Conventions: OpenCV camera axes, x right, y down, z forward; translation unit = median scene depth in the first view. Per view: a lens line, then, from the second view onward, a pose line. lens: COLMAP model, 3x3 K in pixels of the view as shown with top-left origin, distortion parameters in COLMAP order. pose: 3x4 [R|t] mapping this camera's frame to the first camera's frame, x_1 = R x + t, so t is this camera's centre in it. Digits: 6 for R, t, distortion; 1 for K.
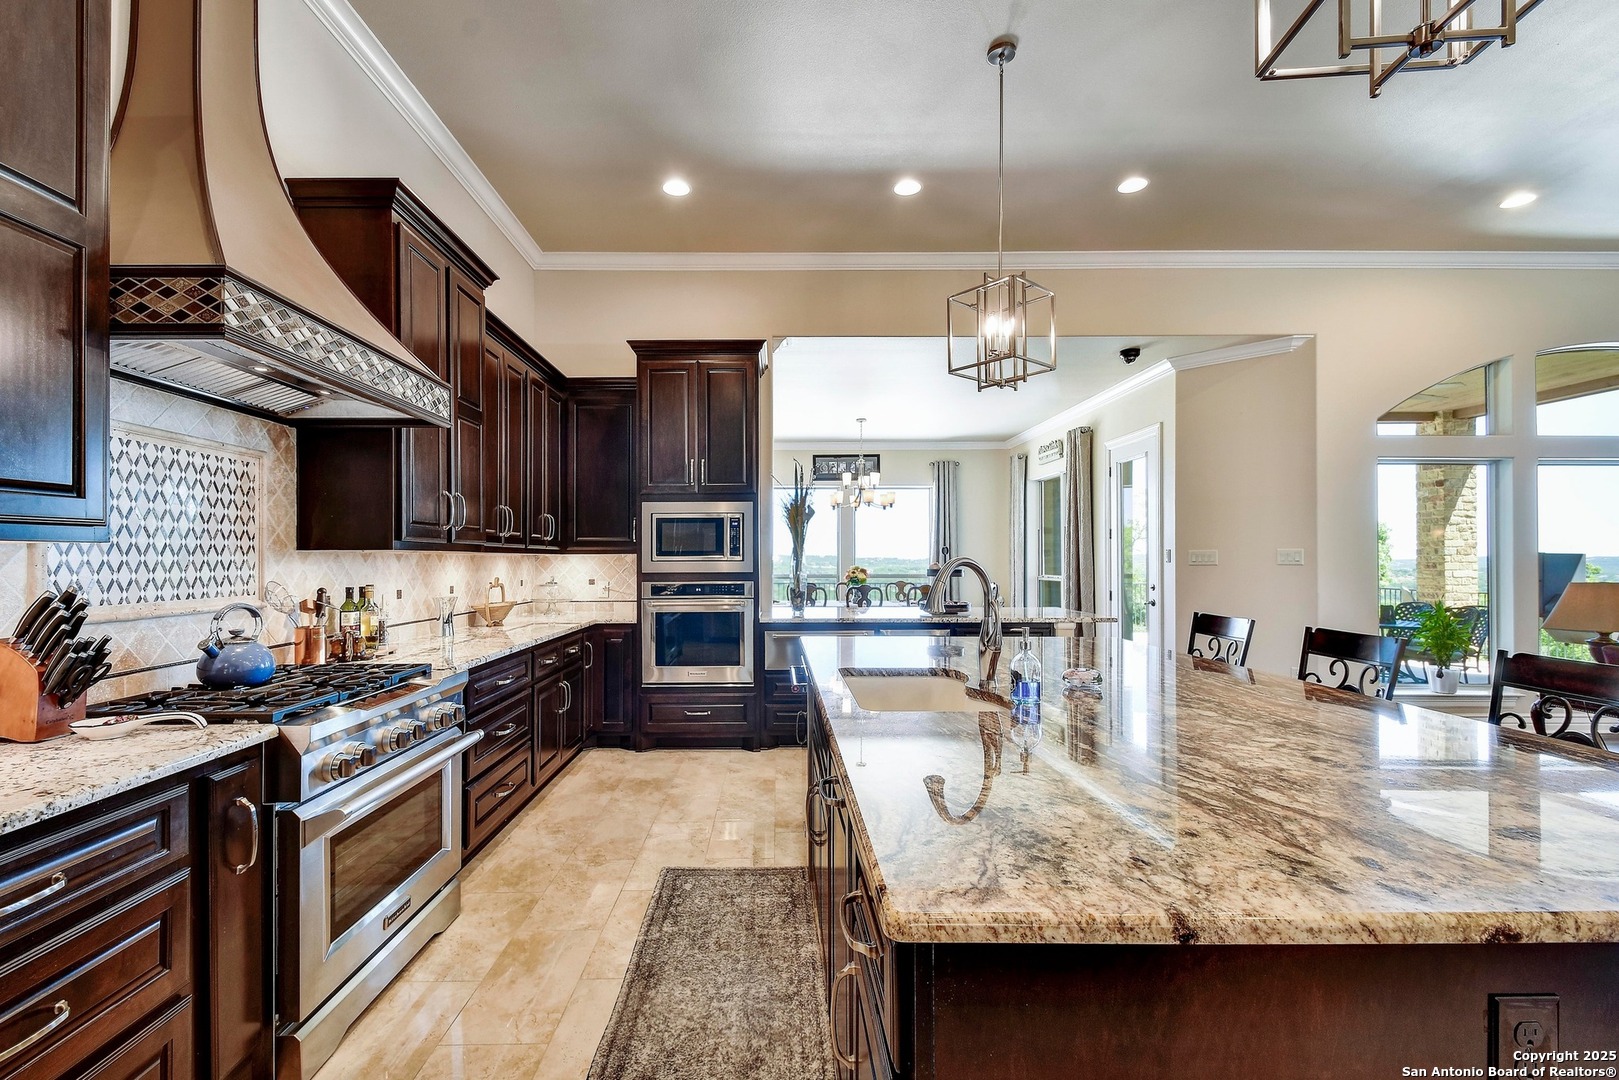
lens RADIAL K [[732.8, 0, 800.7], [0, 732.8, 555.0], [0, 0, 1]] dist [0.001944, 0.000208]
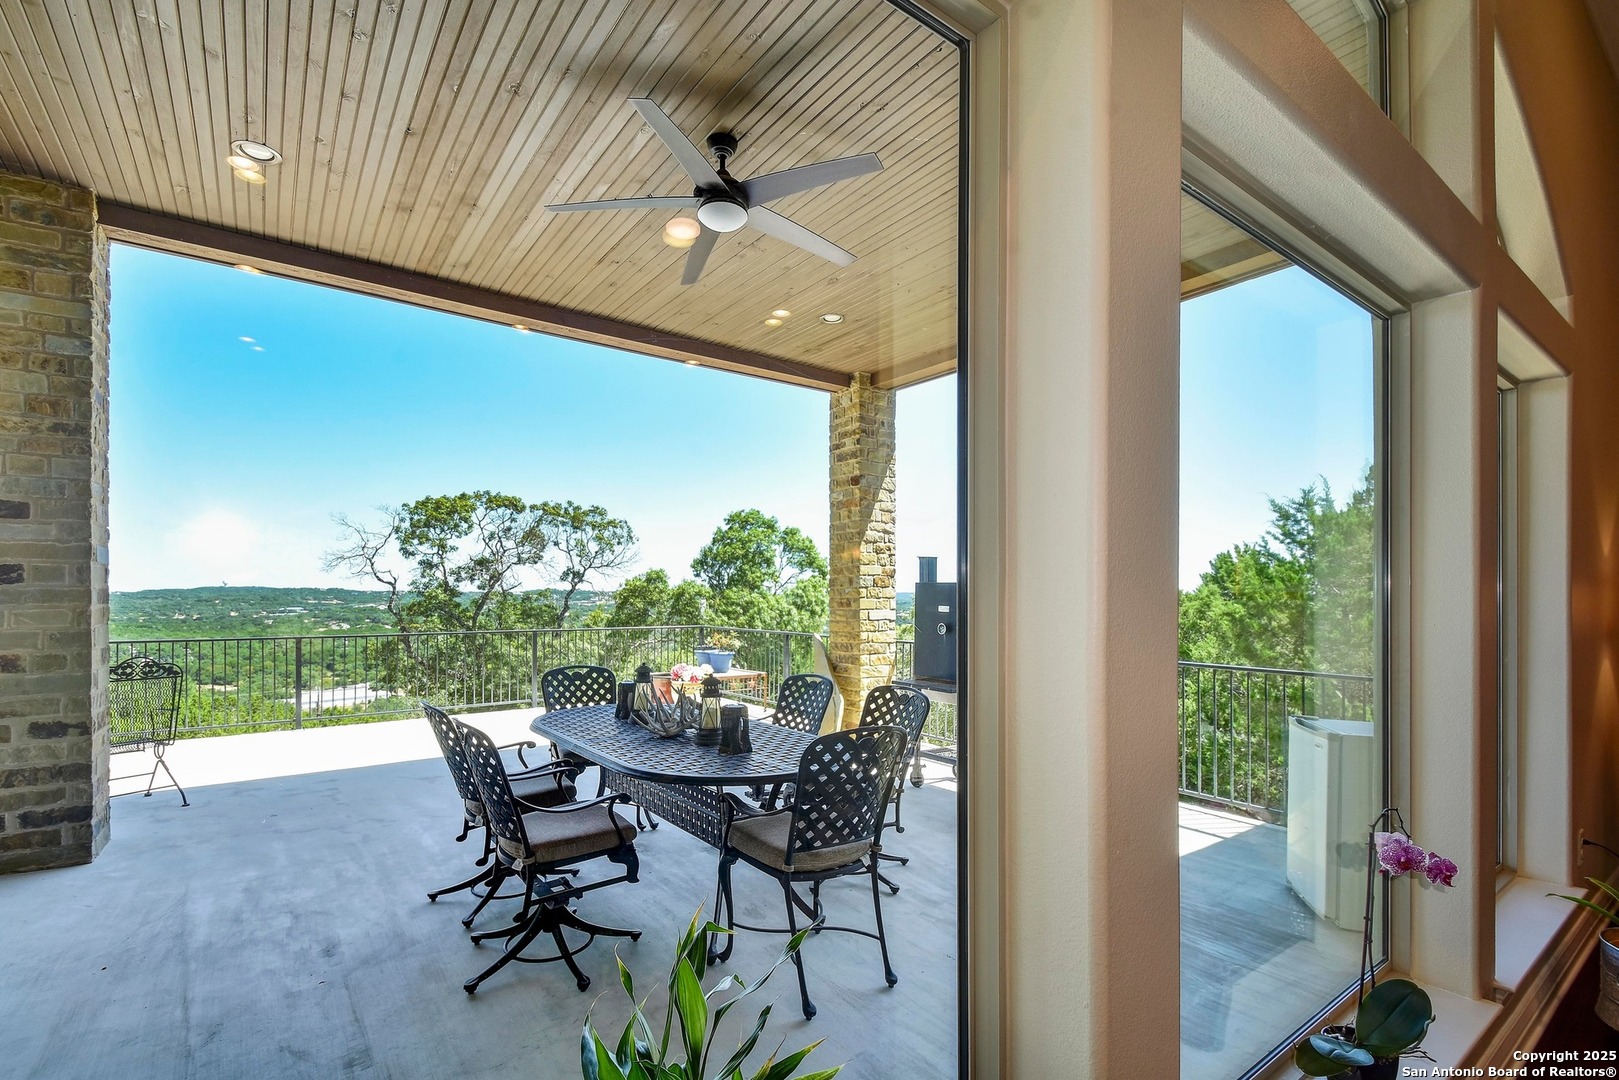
lens RADIAL K [[732.8, 0, 802.0], [0, 732.8, 590.1], [0, 0, 1]] dist [0.001944, 0.000208]
pose [[0.811117, 0.005123, 0.584862, 0.460026], [-0.008182, 0.999963, 0.002588, 0.001404], [-0.584827, -0.006884, 0.811129, 0.506159]]
